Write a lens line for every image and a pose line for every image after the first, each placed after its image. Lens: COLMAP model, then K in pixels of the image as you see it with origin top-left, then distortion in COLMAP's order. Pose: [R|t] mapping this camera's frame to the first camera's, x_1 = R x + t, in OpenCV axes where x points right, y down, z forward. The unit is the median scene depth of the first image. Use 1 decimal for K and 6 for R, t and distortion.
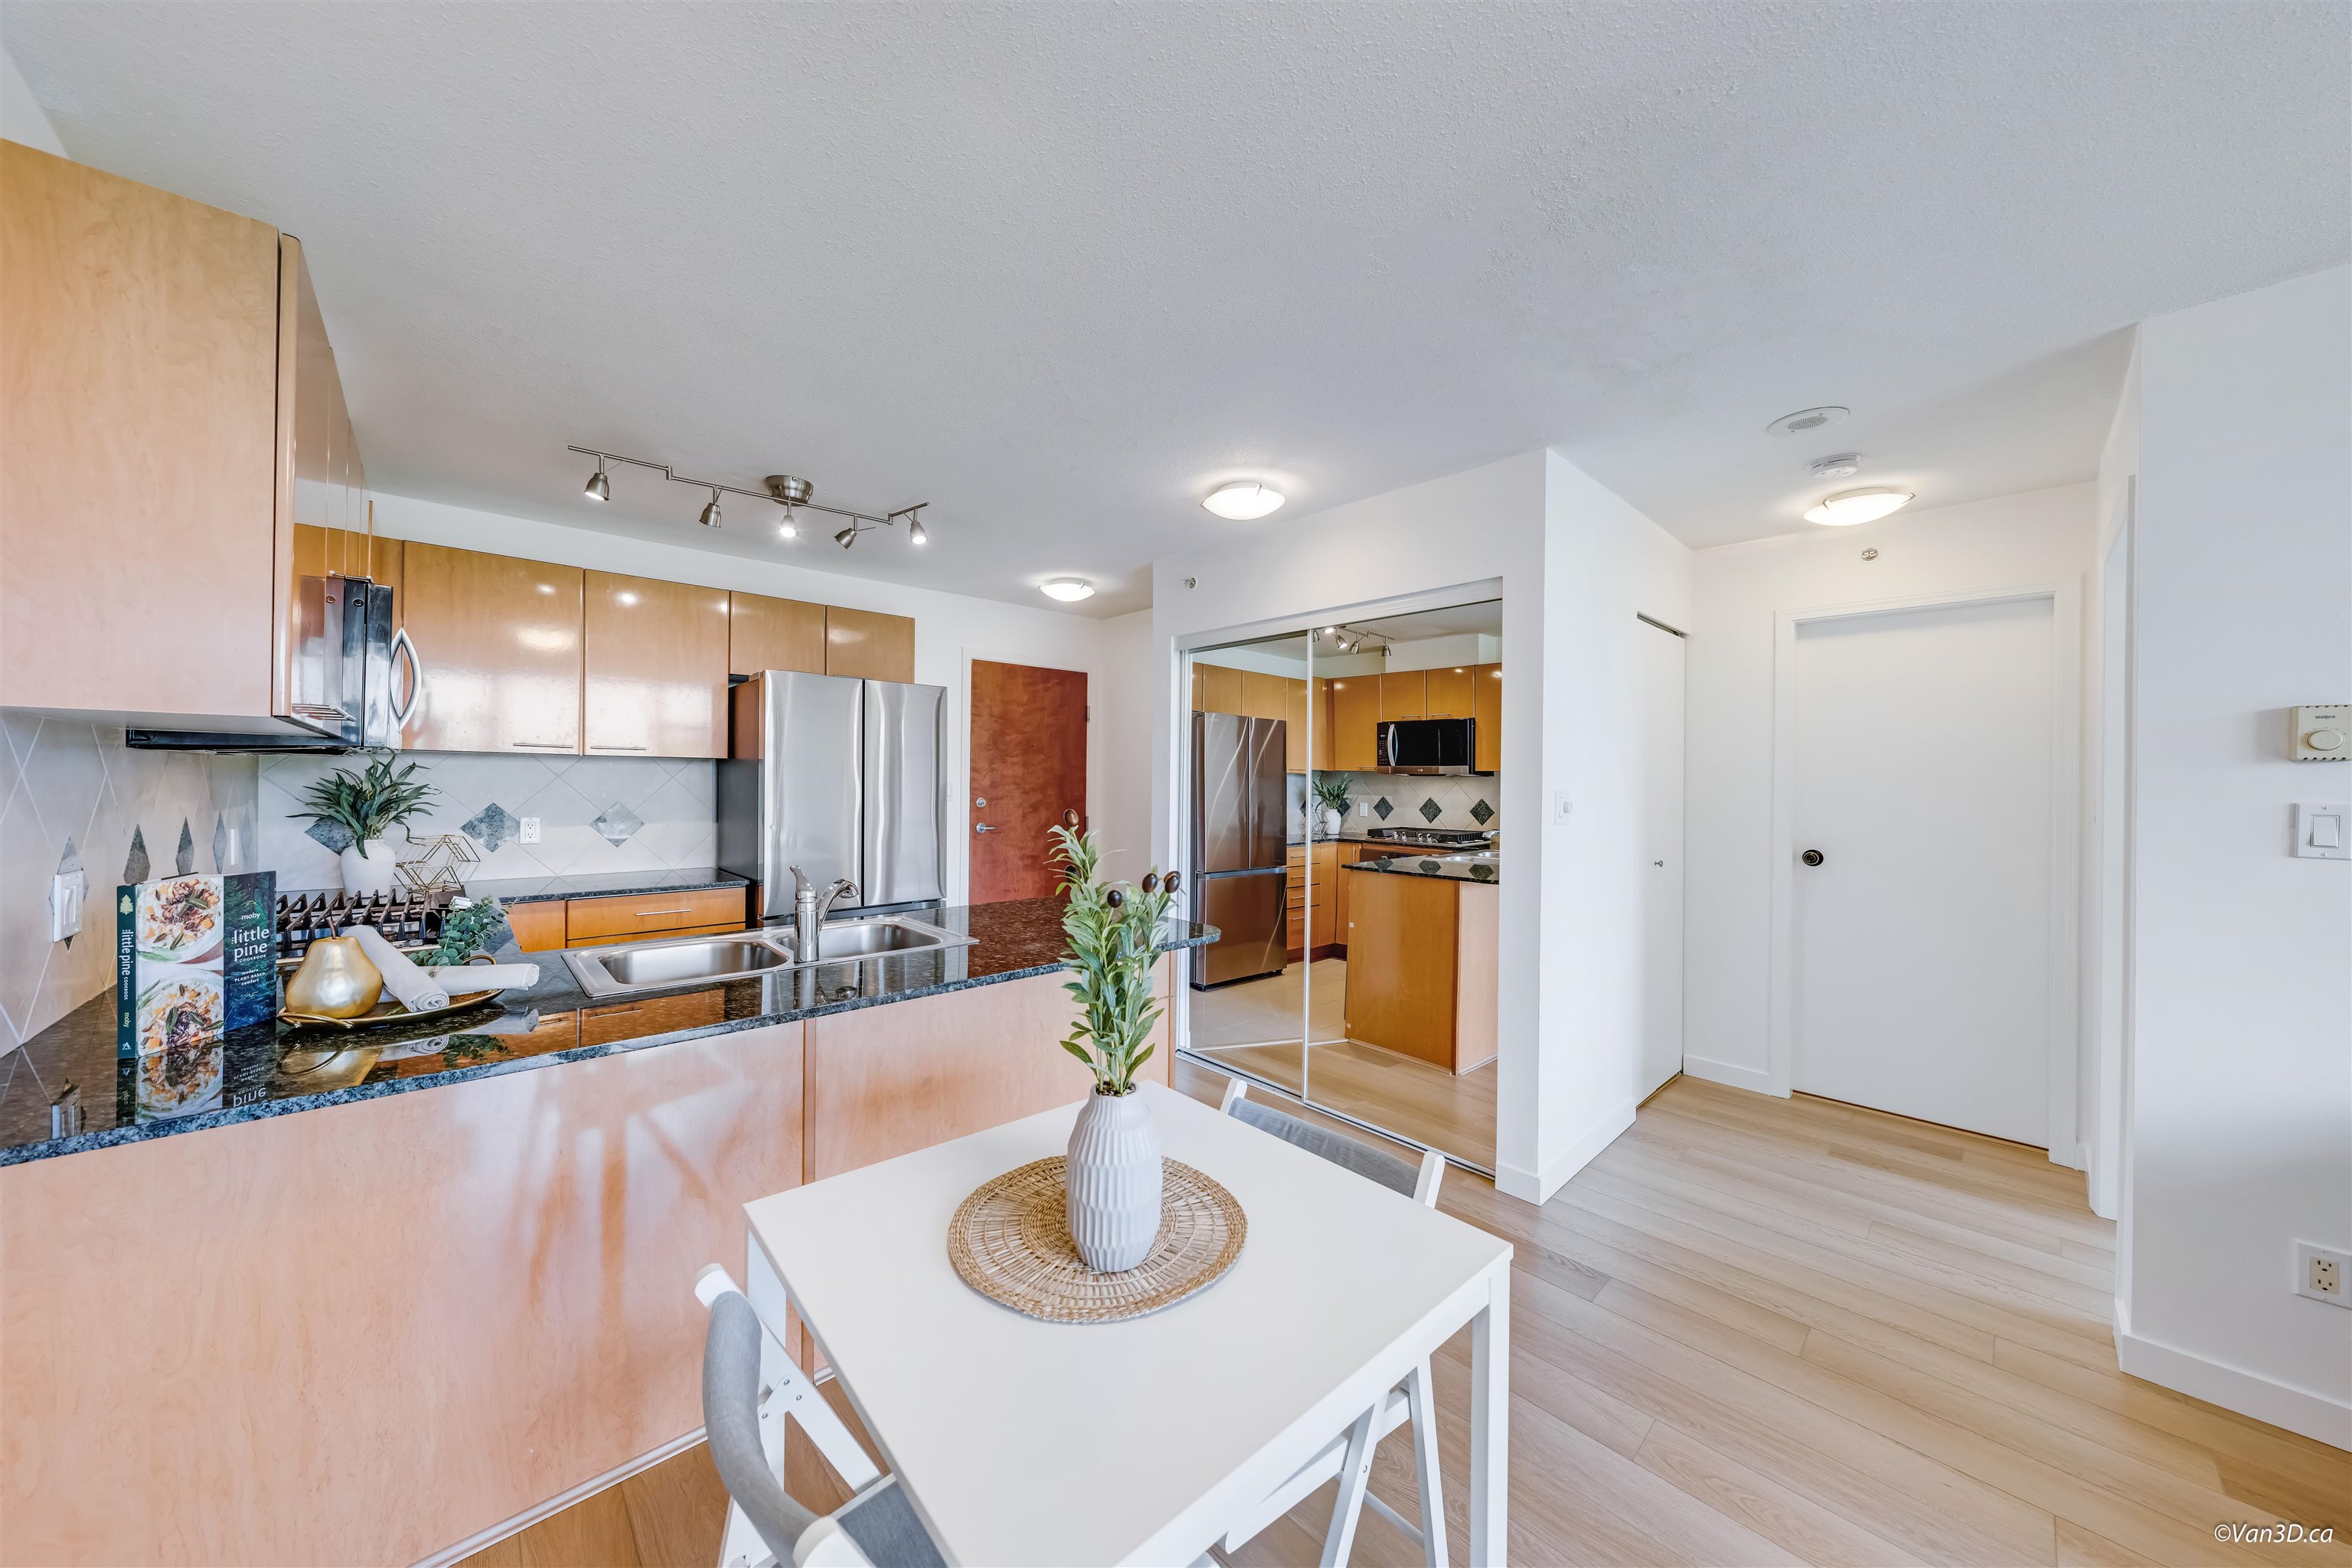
lens RADIAL K [[815.5, 0, 1148.1], [0, 815.5, 784.4], [0, 0, 1]] dist [-0.001178, -0.000027]
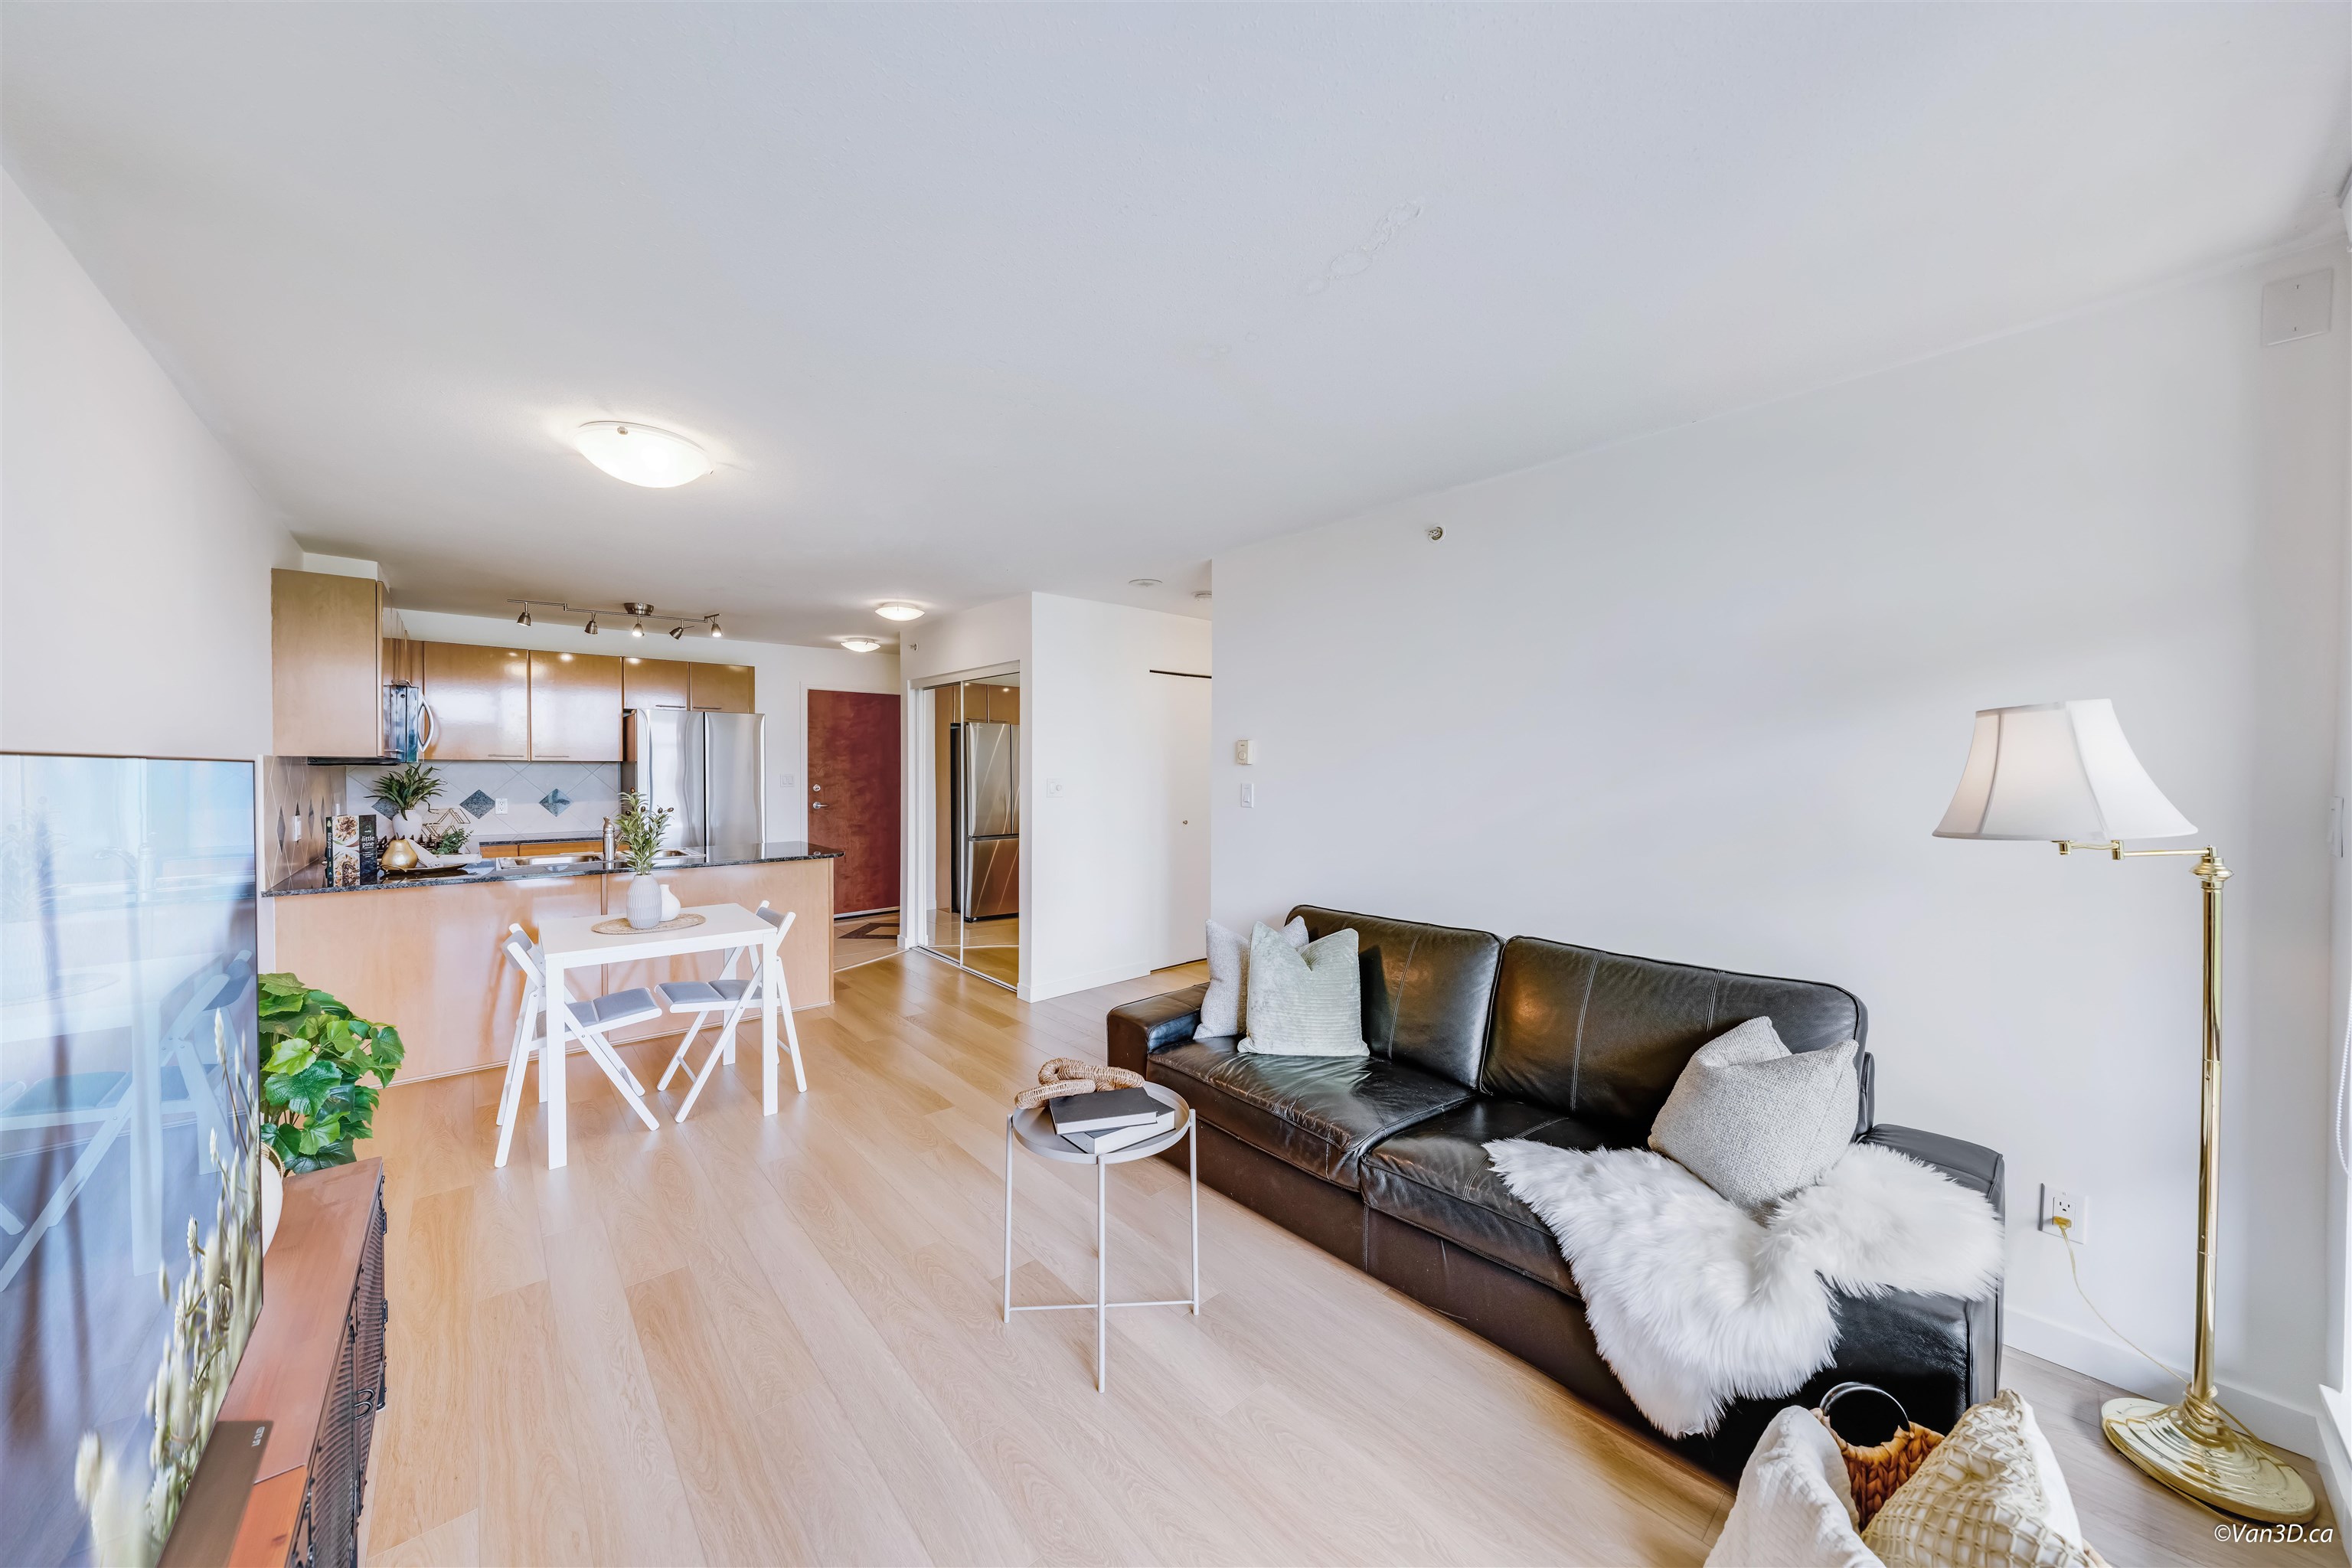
lens RADIAL K [[831.6, 0, 1145.4], [0, 831.6, 780.1], [0, 0, 1]] dist [0.000596, 0.000029]
pose [[0.999497, -0.007457, -0.030829, 0.711963], [0.007799, 0.999909, 0.010982, -0.005909], [0.030744, -0.011217, 0.999464, -0.767414]]
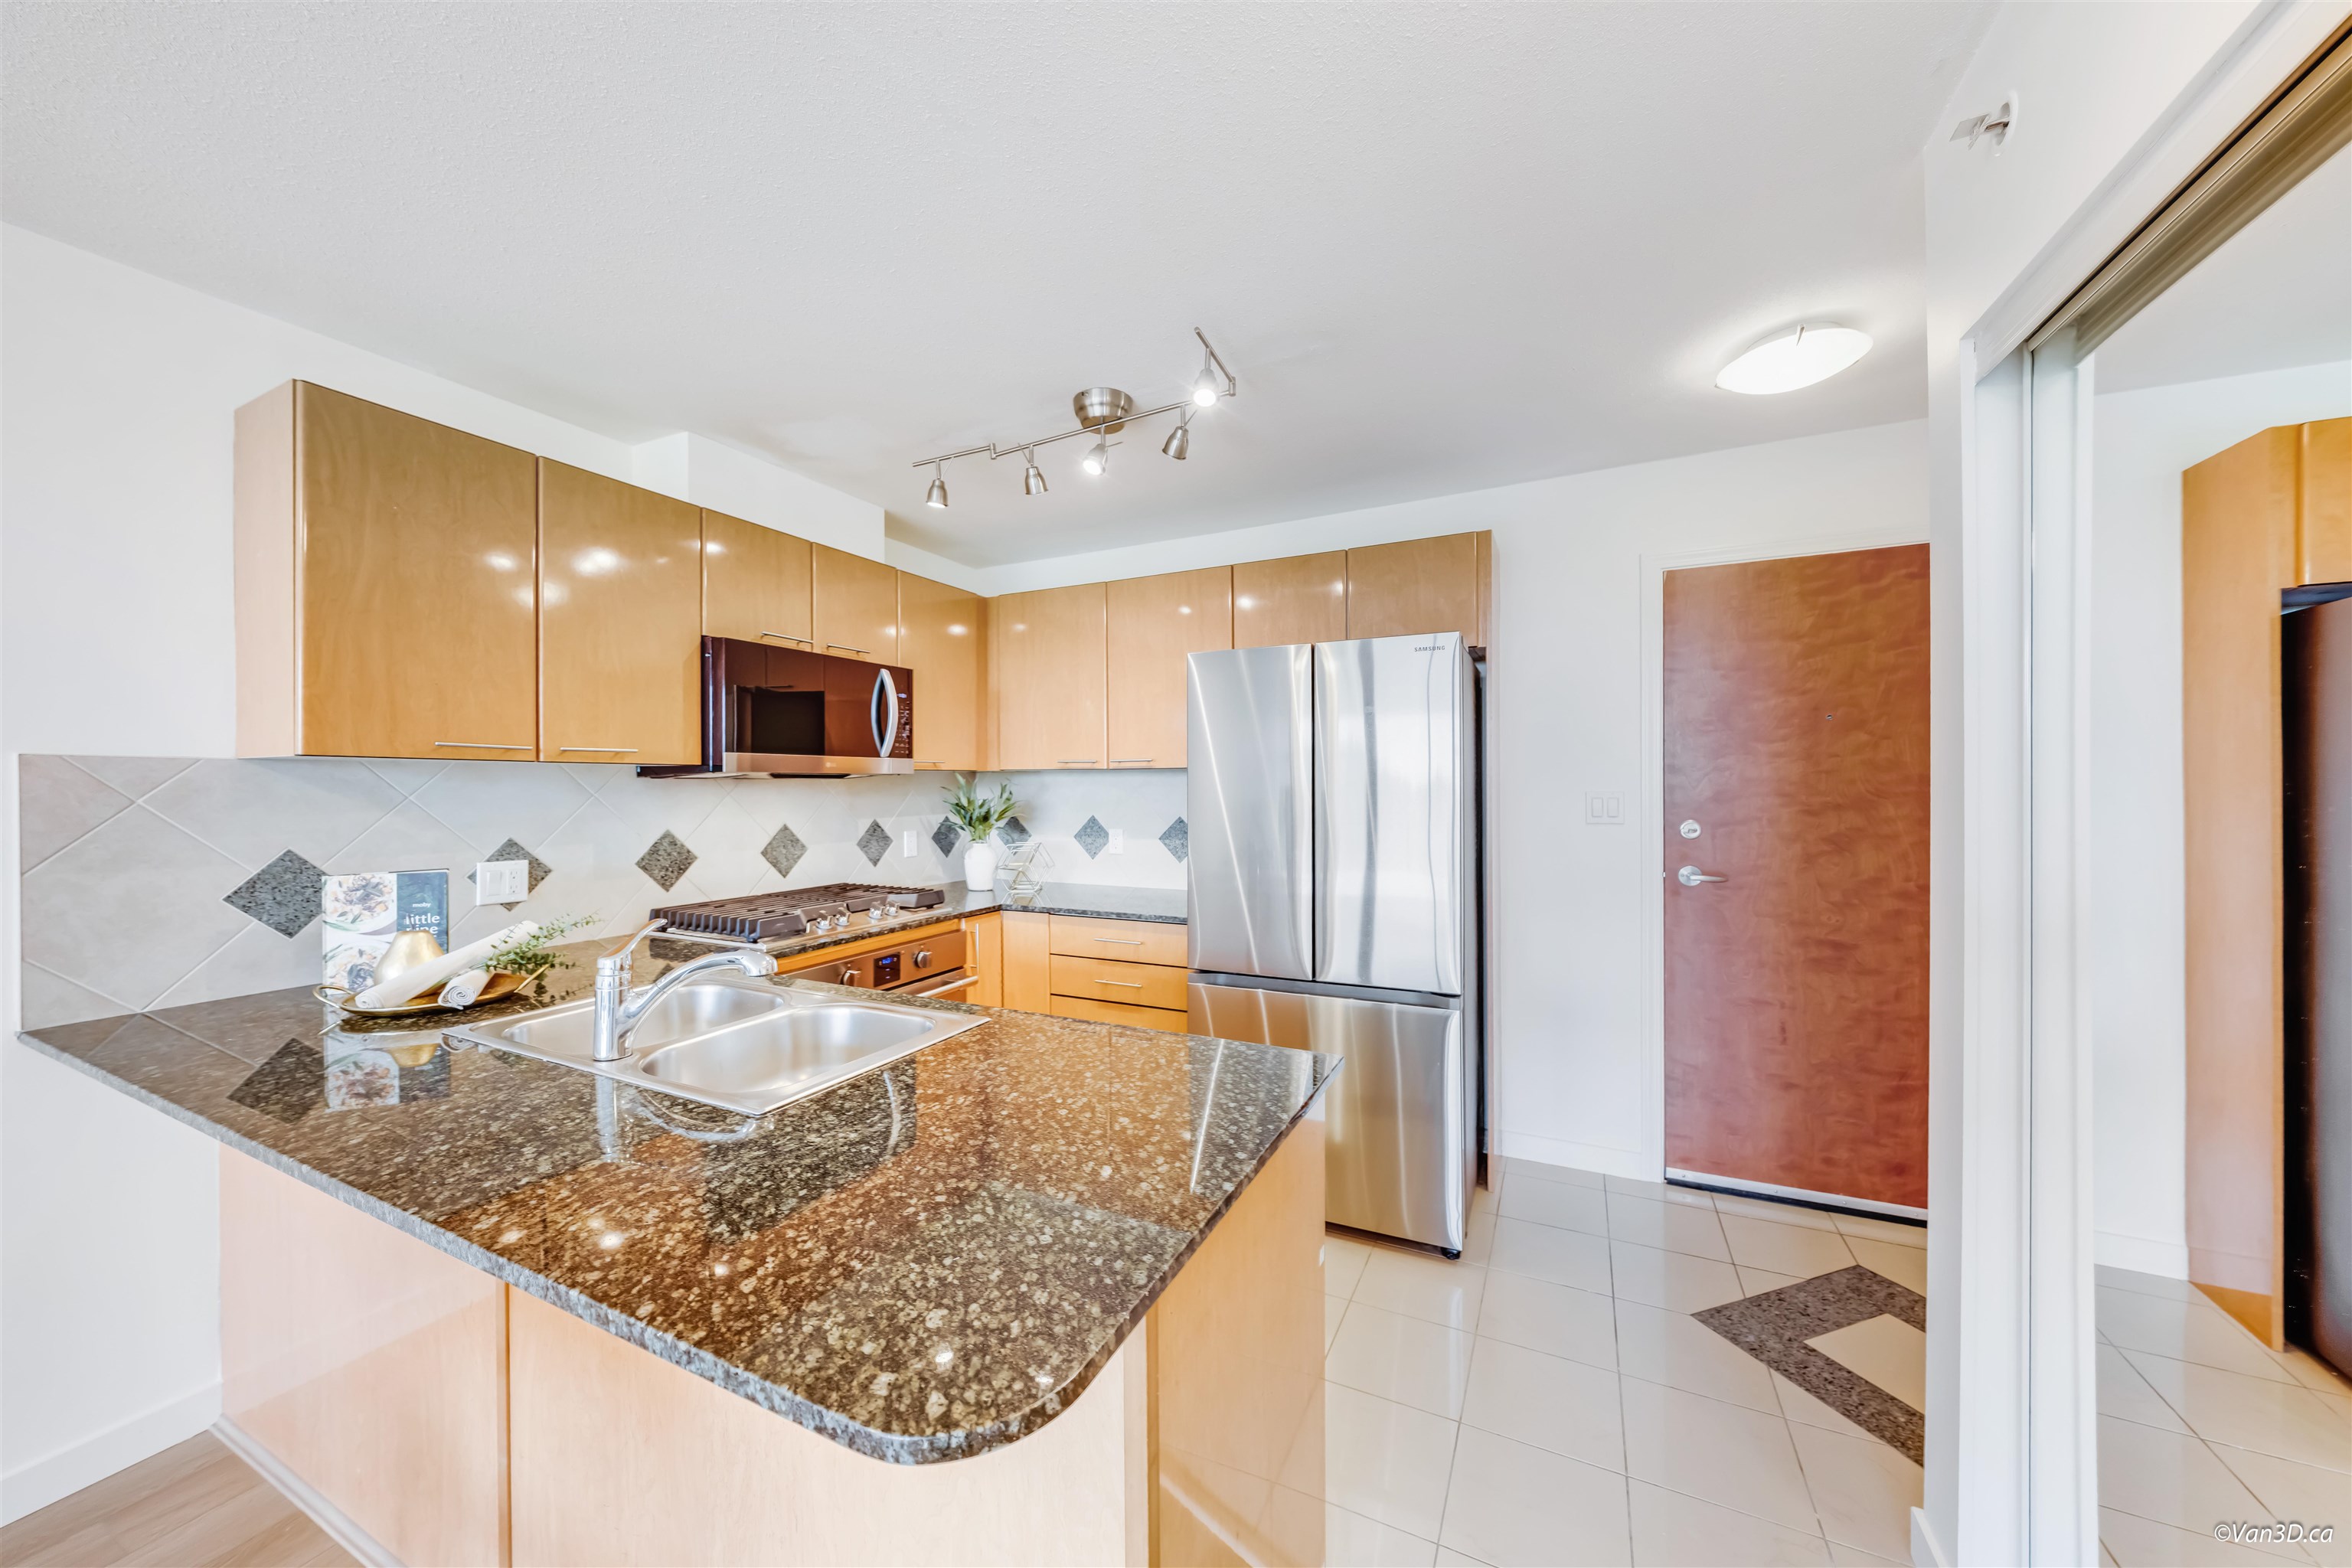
lens RADIAL K [[815.5, 0, 1148.1], [0, 815.5, 784.4], [0, 0, 1]] dist [-0.001178, -0.000027]
pose [[0.371726, -0.012647, -0.928256, 0.280759], [0.005924, 0.999919, -0.011251, -0.006572], [0.928324, -0.001317, 0.371771, 0.776091]]
